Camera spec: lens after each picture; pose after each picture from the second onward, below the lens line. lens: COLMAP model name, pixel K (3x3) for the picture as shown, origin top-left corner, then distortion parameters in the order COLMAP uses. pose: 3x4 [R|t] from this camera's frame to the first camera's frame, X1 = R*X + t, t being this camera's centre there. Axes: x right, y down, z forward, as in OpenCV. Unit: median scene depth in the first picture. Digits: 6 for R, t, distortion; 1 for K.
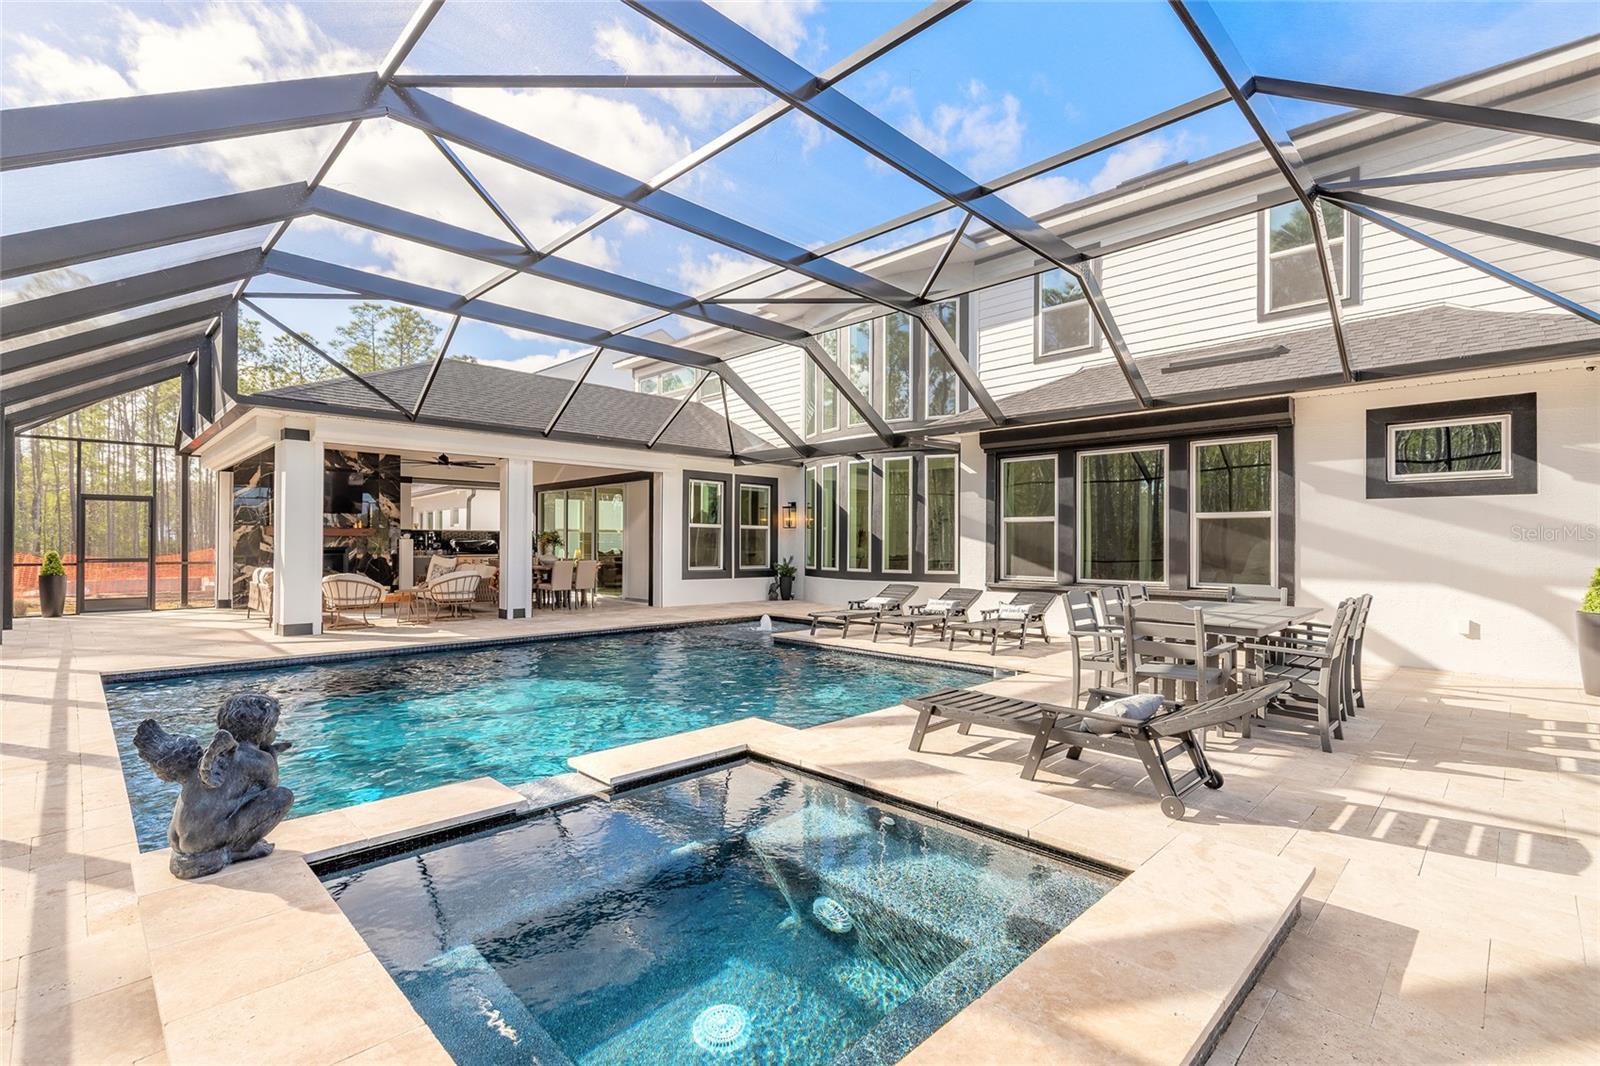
lens RADIAL K [[723.0, 0, 800.0], [0, 723.0, 533.0], [0, 0, 1]] dist [-0.003056, -0.000491]
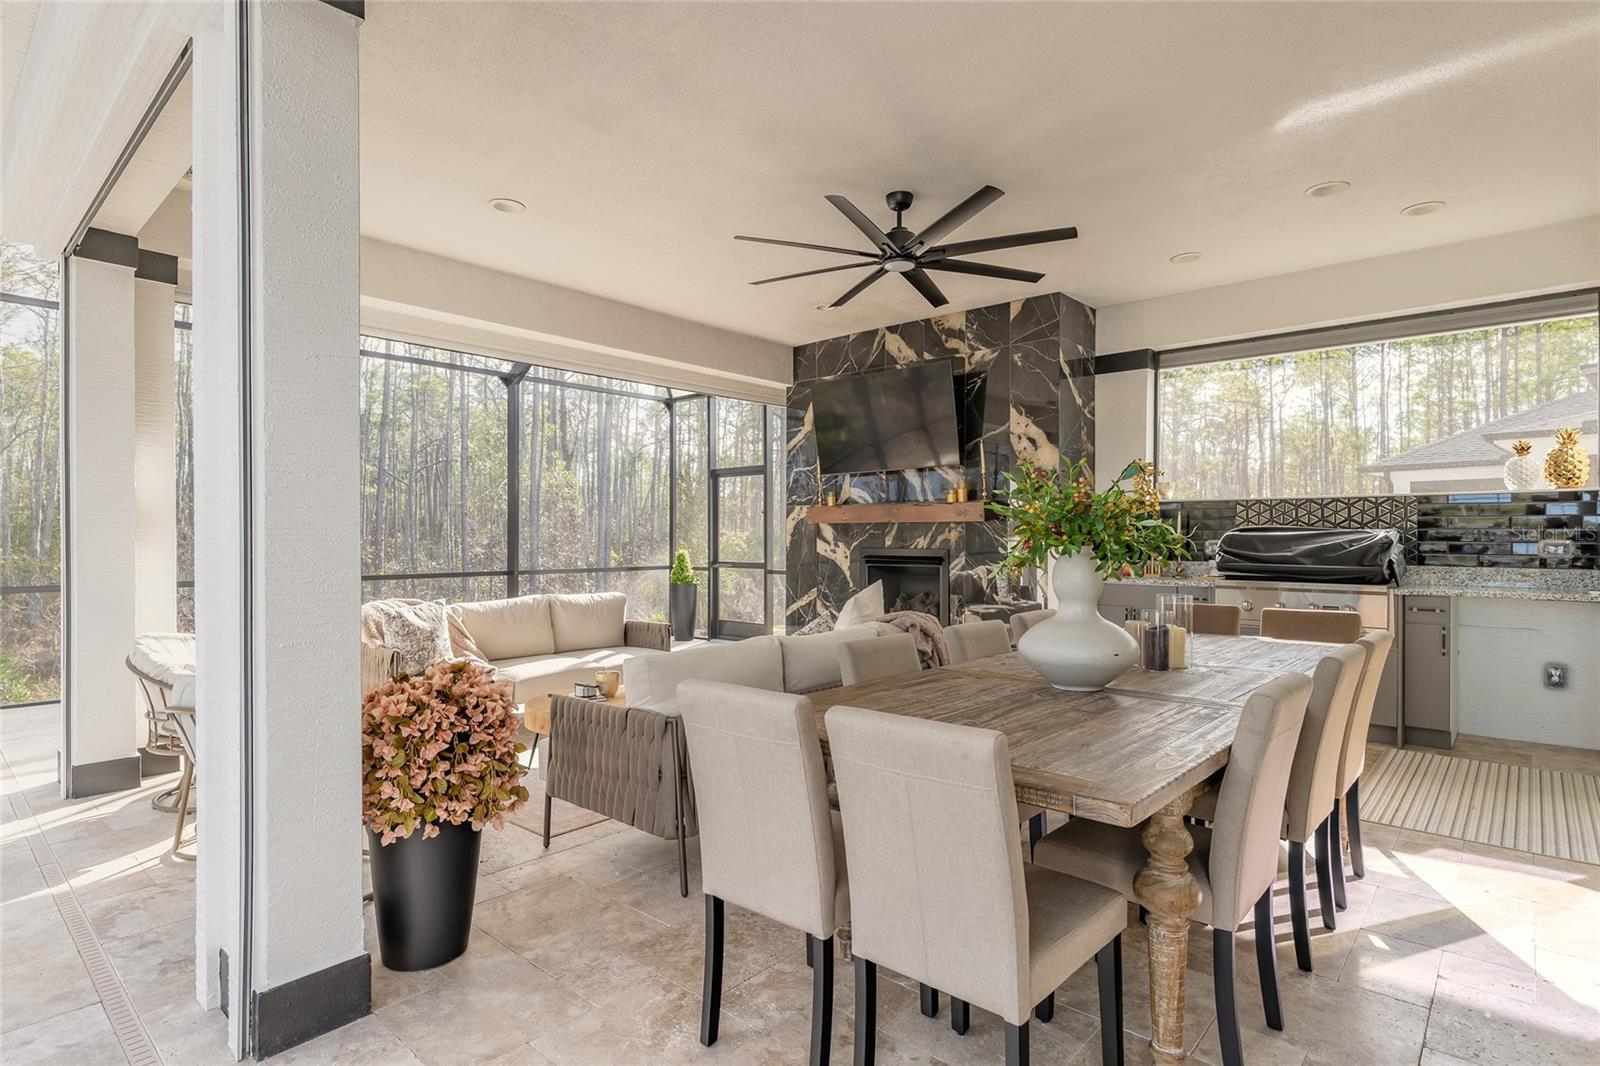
lens RADIAL K [[819.8, 0, 793.5], [0, 819.8, 538.5], [0, 0, 1]] dist [-0.000618, 0.000392]
pose [[0.044922, 0.001928, -0.998989, -0.194022], [0.015001, 0.999884, 0.002604, 0.012585], [0.998878, -0.015103, 0.044888, 1.041592]]
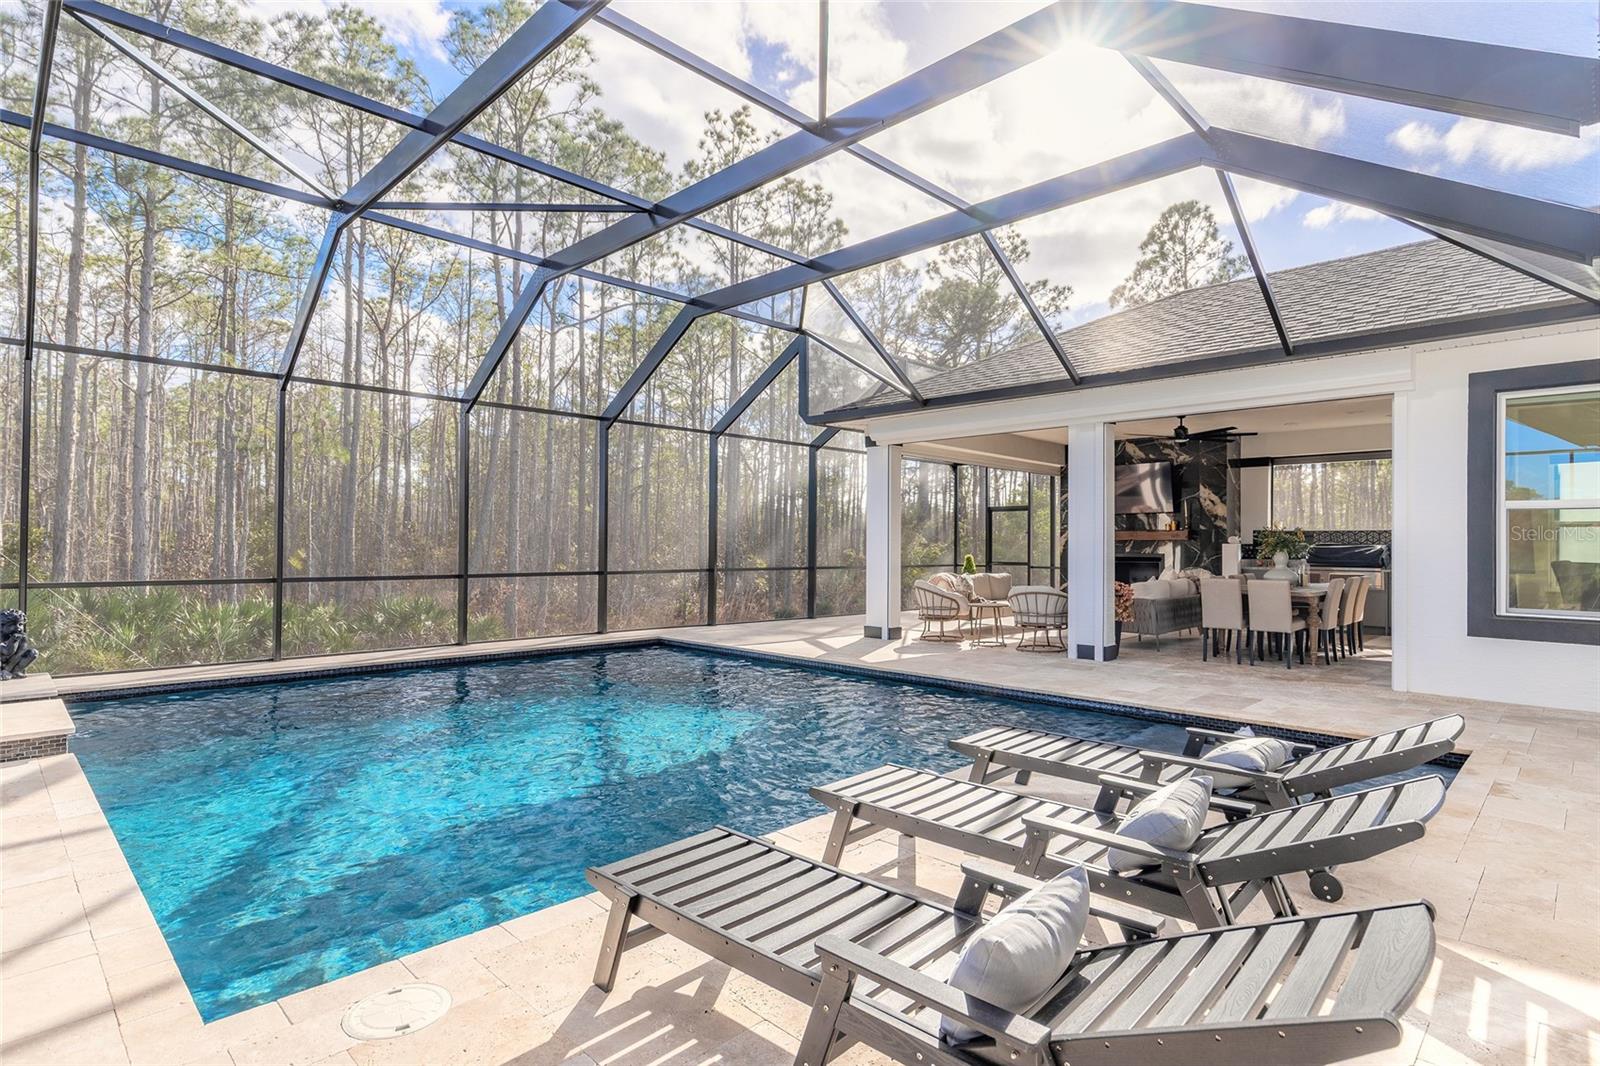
lens RADIAL K [[819.8, 0, 793.5], [0, 819.8, 538.5], [0, 0, 1]] dist [-0.000618, 0.000392]
pose [[0.000571, -0.011096, -0.999938, 0.353543], [0.009859, 0.999890, -0.011090, 0.009849], [0.999951, -0.009852, 0.000681, 0.676738]]
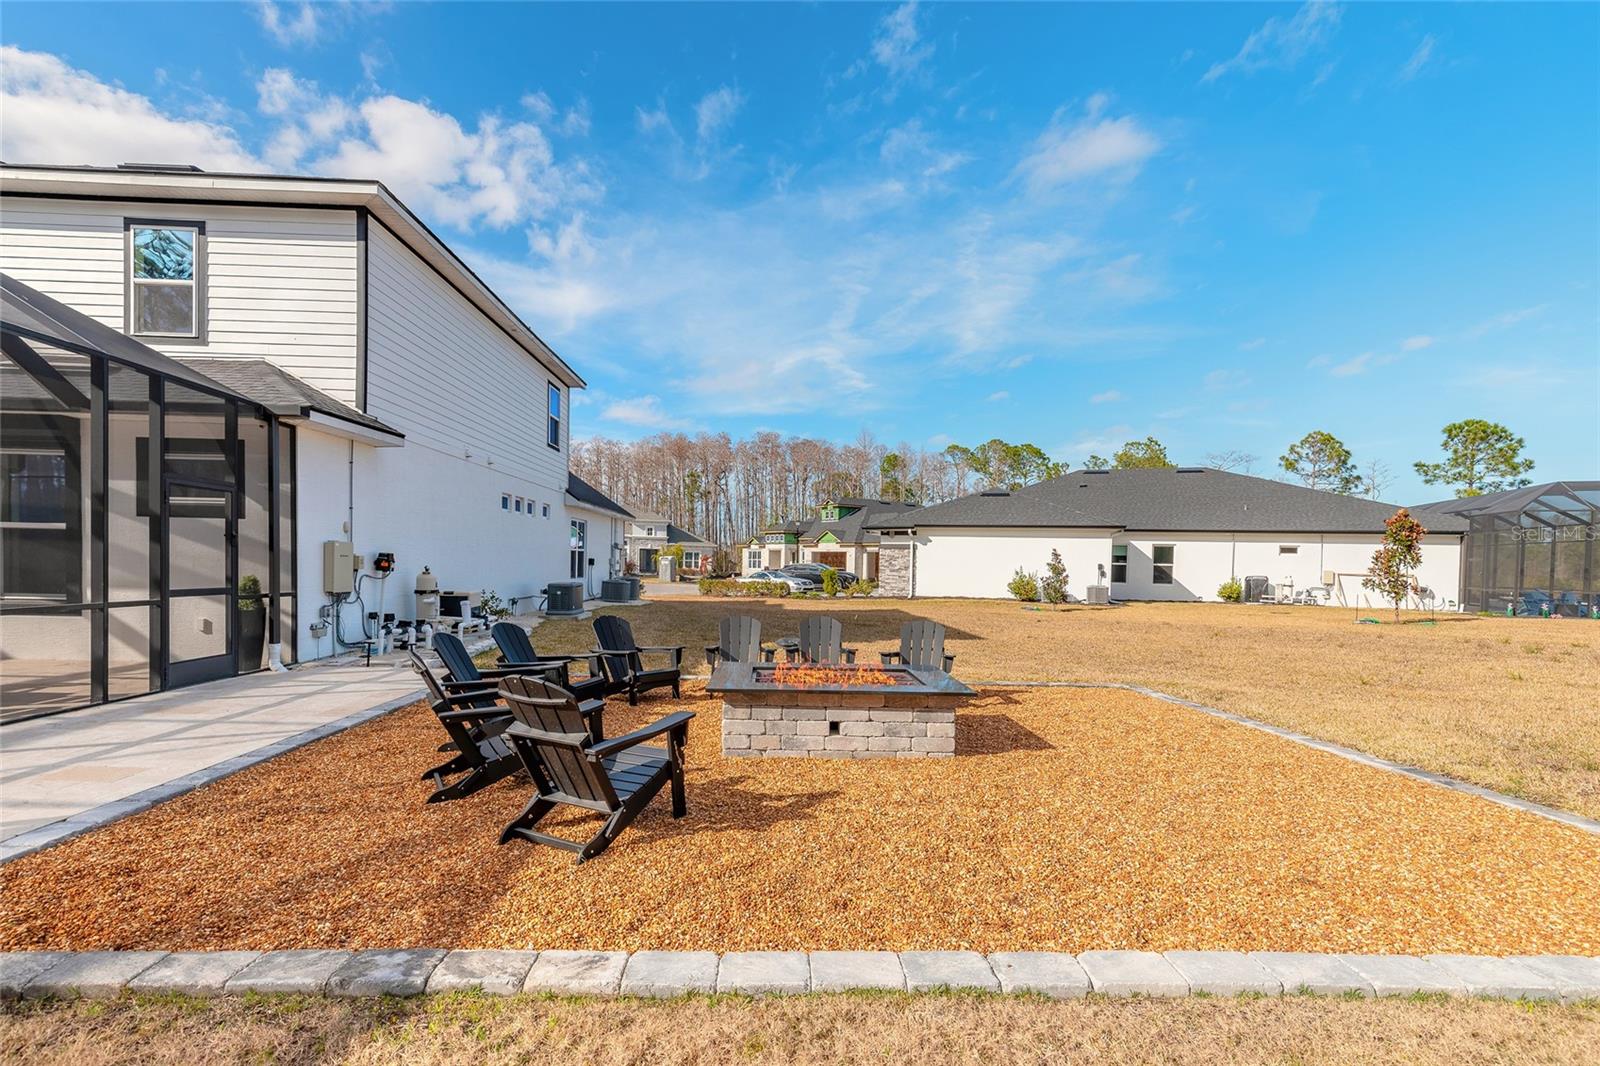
lens RADIAL K [[752.1, 0, 796.1], [0, 752.1, 575.1], [0, 0, 1]] dist [-0.002122, -0.000326]
pose [[0.688798, 0.004952, 0.724937, 0.395491], [-0.034157, 0.999088, 0.025630, -0.013424], [-0.724148, -0.042416, 0.688339, -0.346178]]
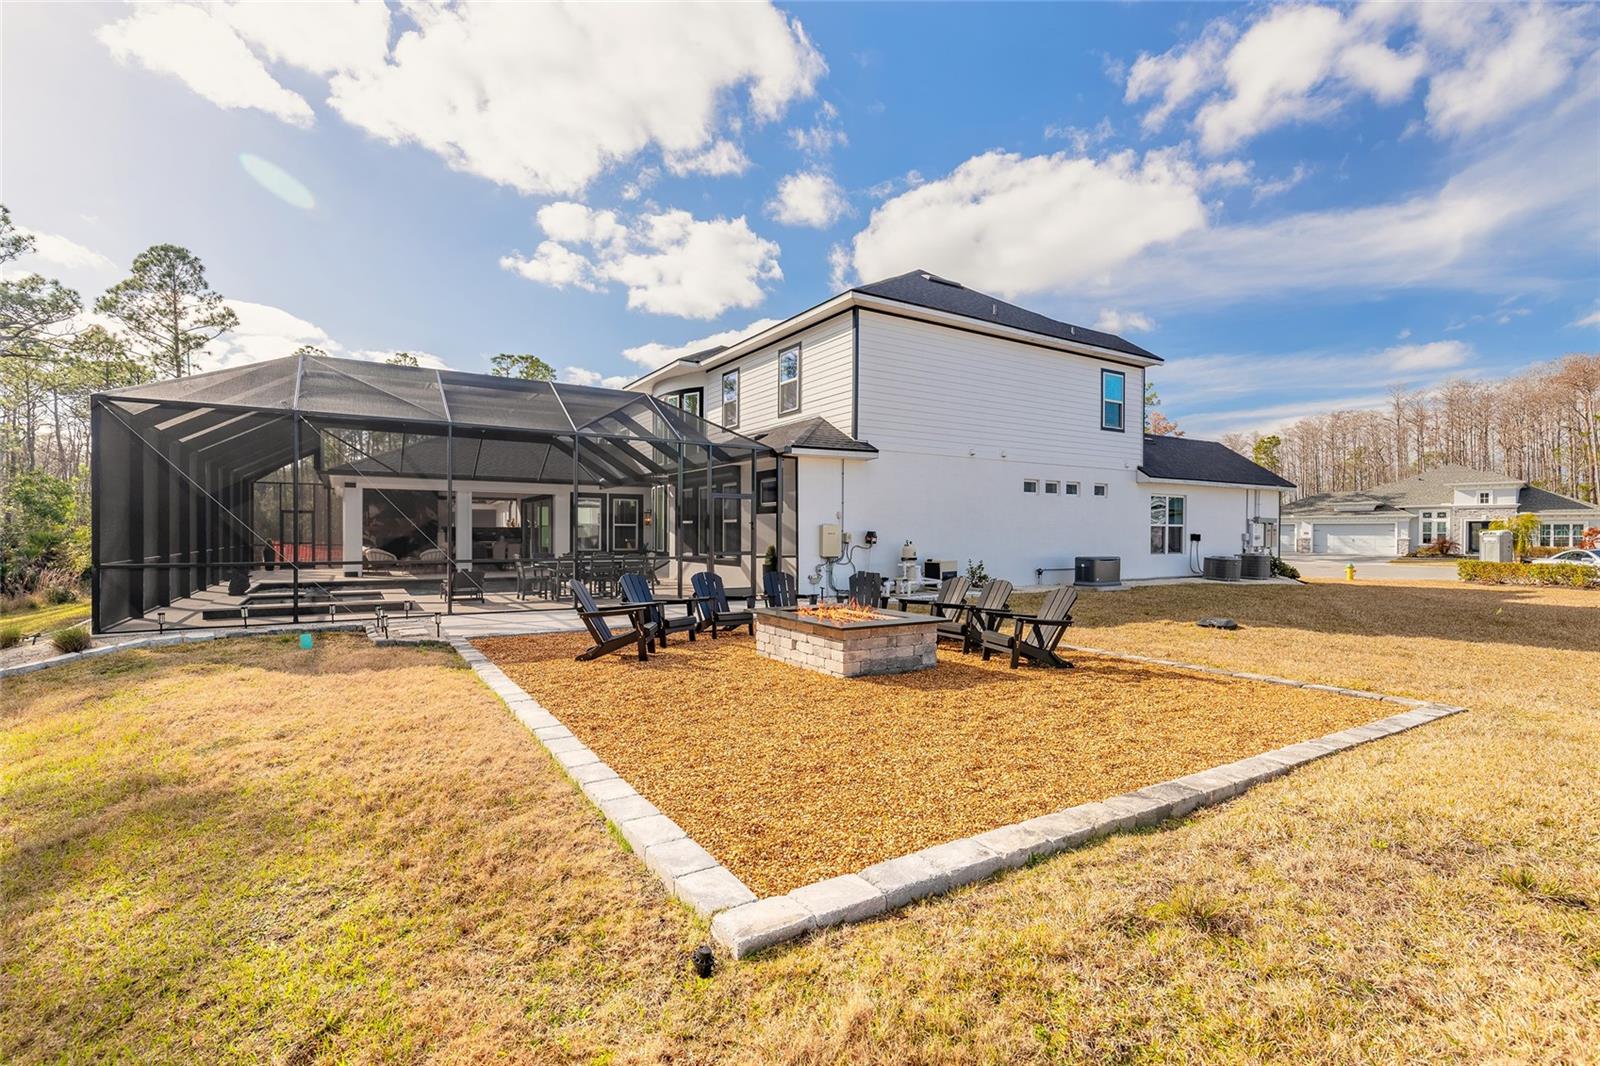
lens RADIAL K [[723.0, 0, 800.0], [0, 723.0, 533.0], [0, 0, 1]] dist [-0.003056, -0.000491]
pose [[0.974888, 0.001636, -0.222691, 0.849307], [0.001179, 0.999921, 0.012509, -0.013181], [0.222694, -0.012457, 0.974809, -0.630928]]
